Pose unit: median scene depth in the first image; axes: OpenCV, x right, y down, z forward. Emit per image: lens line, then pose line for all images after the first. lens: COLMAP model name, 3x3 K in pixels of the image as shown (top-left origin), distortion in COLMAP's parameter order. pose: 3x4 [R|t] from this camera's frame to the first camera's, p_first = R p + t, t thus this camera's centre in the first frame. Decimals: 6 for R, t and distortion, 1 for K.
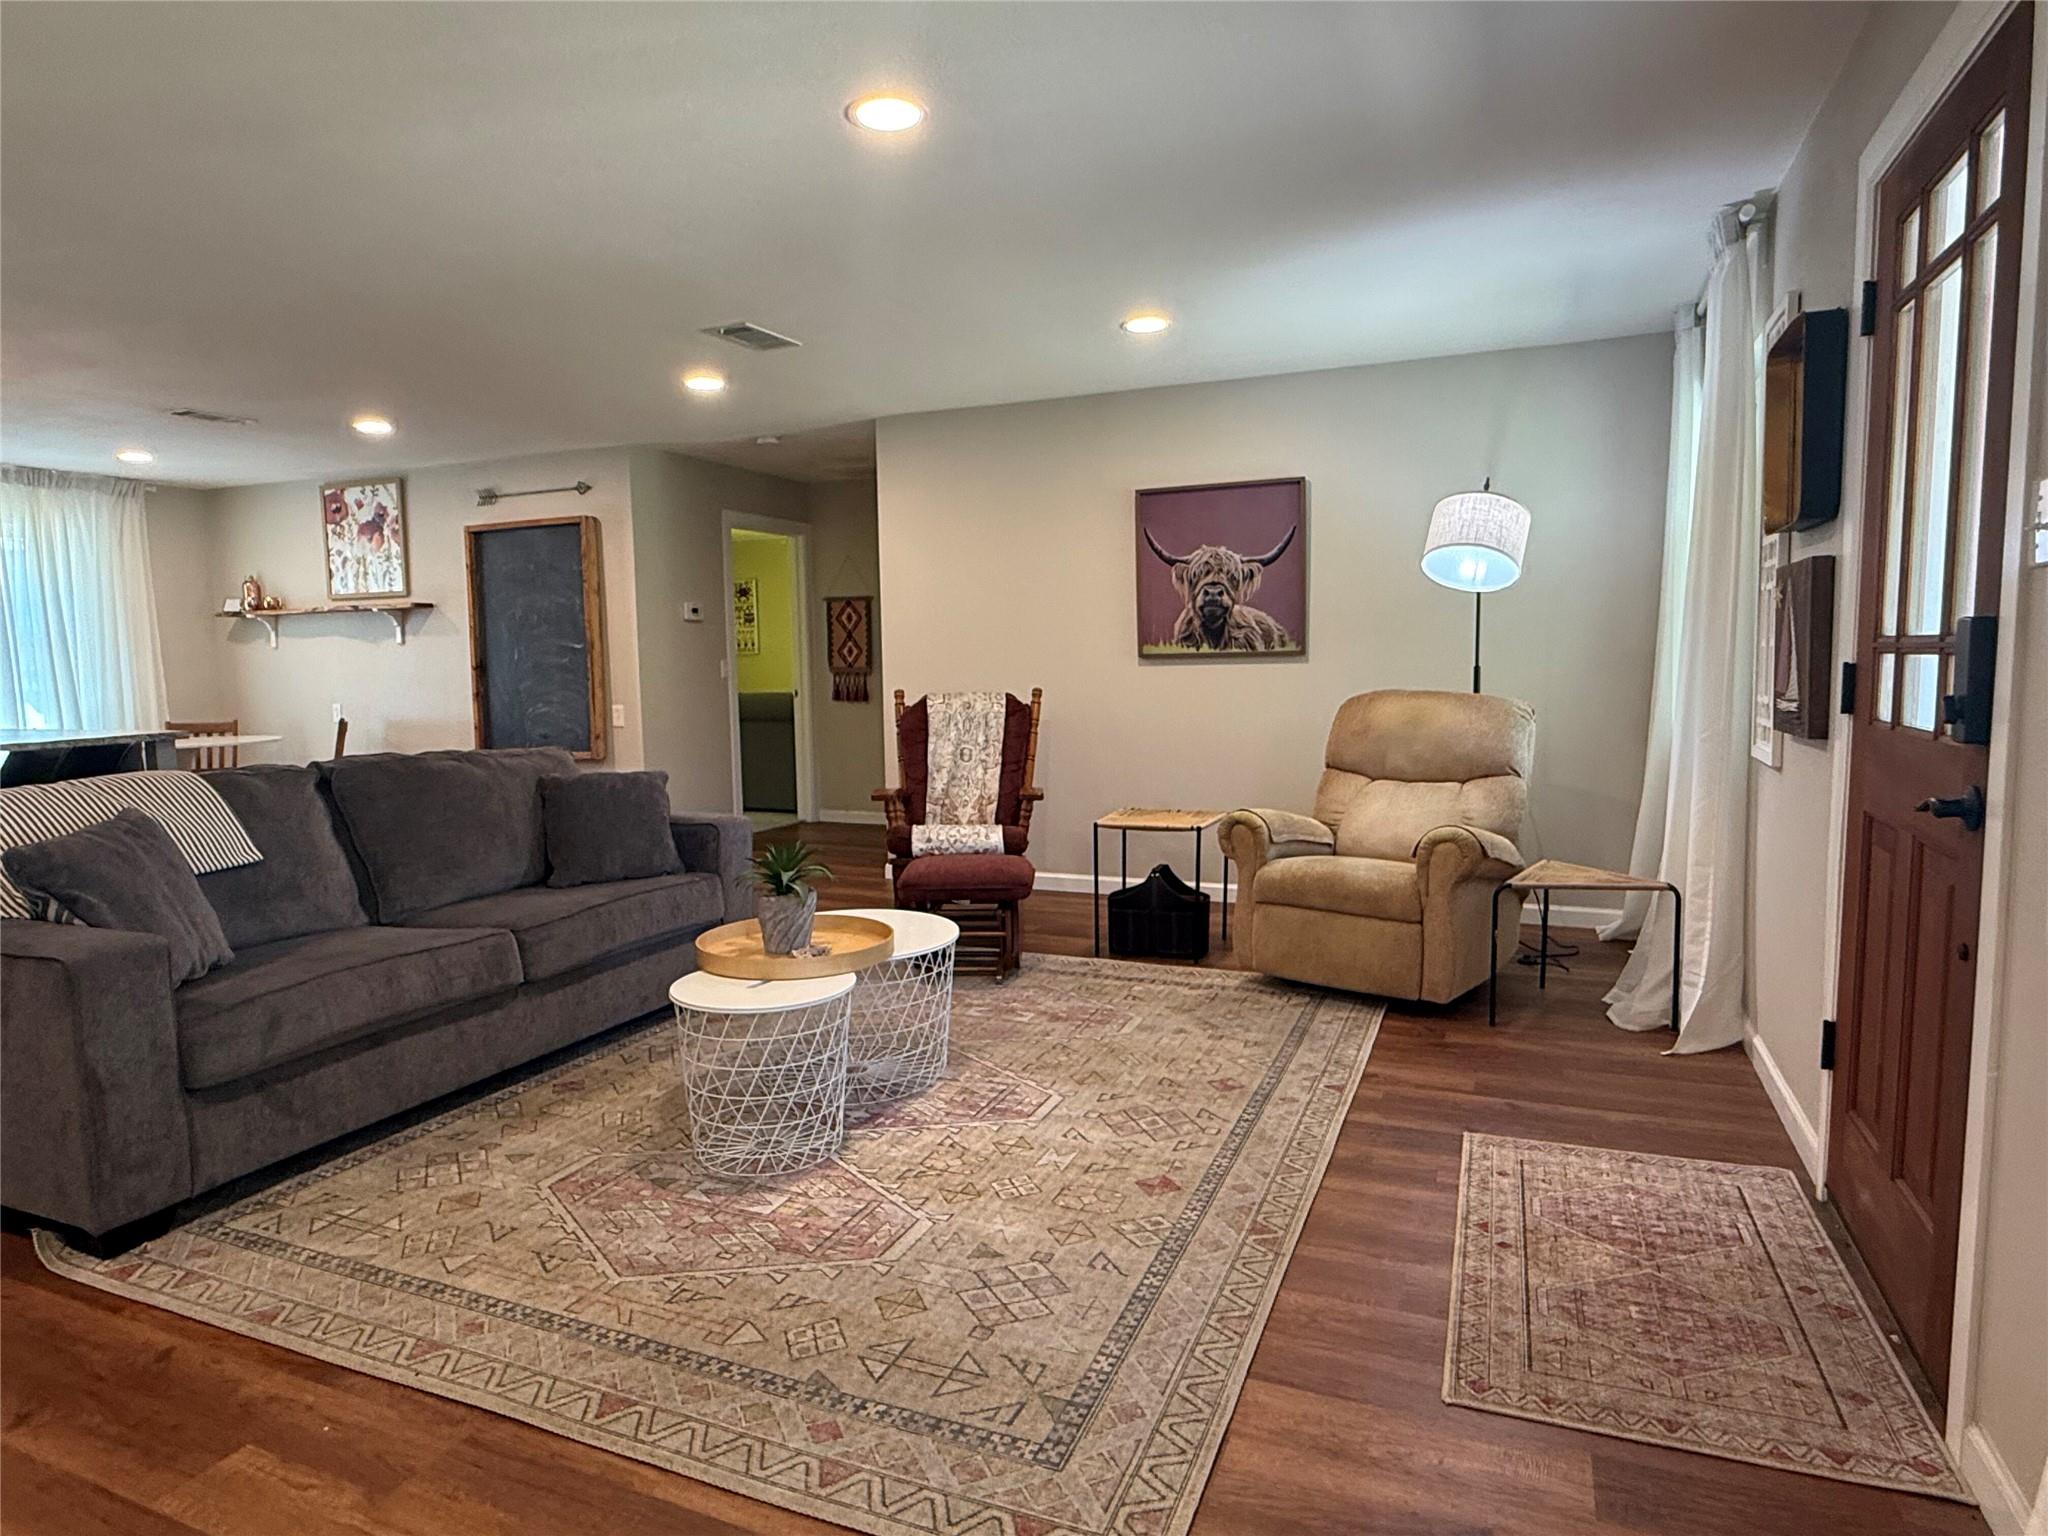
lens RADIAL K [[1183.7, 0, 1019.9], [0, 1183.7, 775.6], [0, 0, 1]] dist [-0.001570, 0.001561]
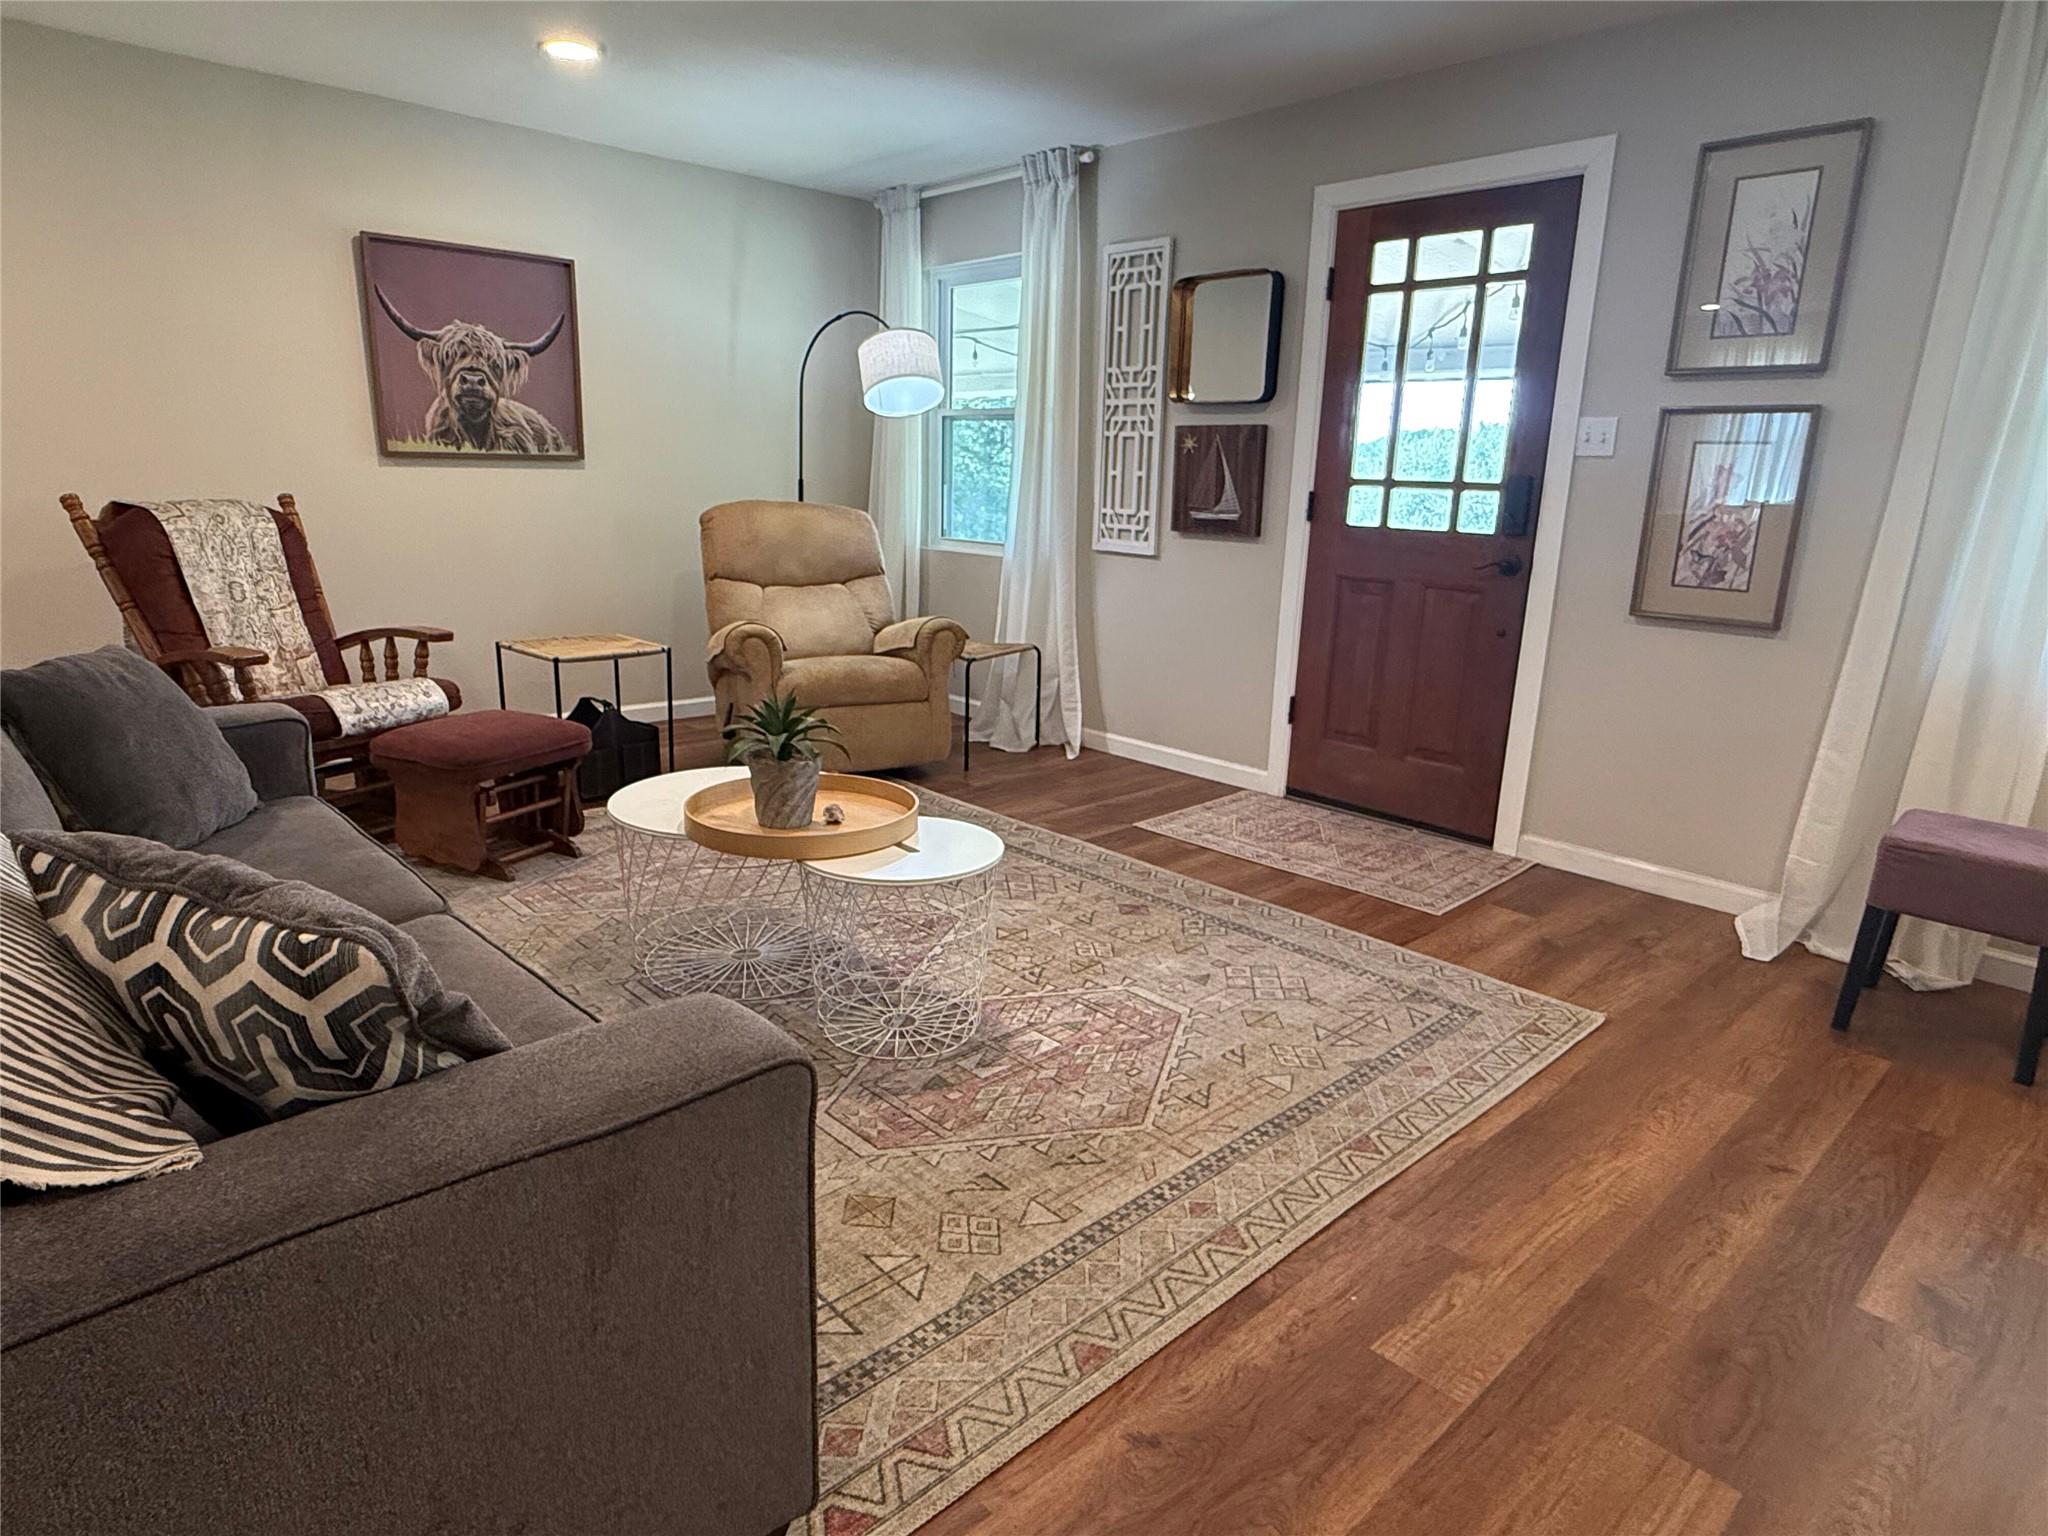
lens RADIAL K [[1183.7, 0, 1015.0], [0, 1183.7, 769.1], [0, 0, 1]] dist [-0.001570, 0.001561]
pose [[0.403960, -0.199290, 0.892804, -0.669041], [0.056293, 0.979547, 0.193182, -0.032188], [-0.913043, -0.027780, 0.406916, 0.397027]]
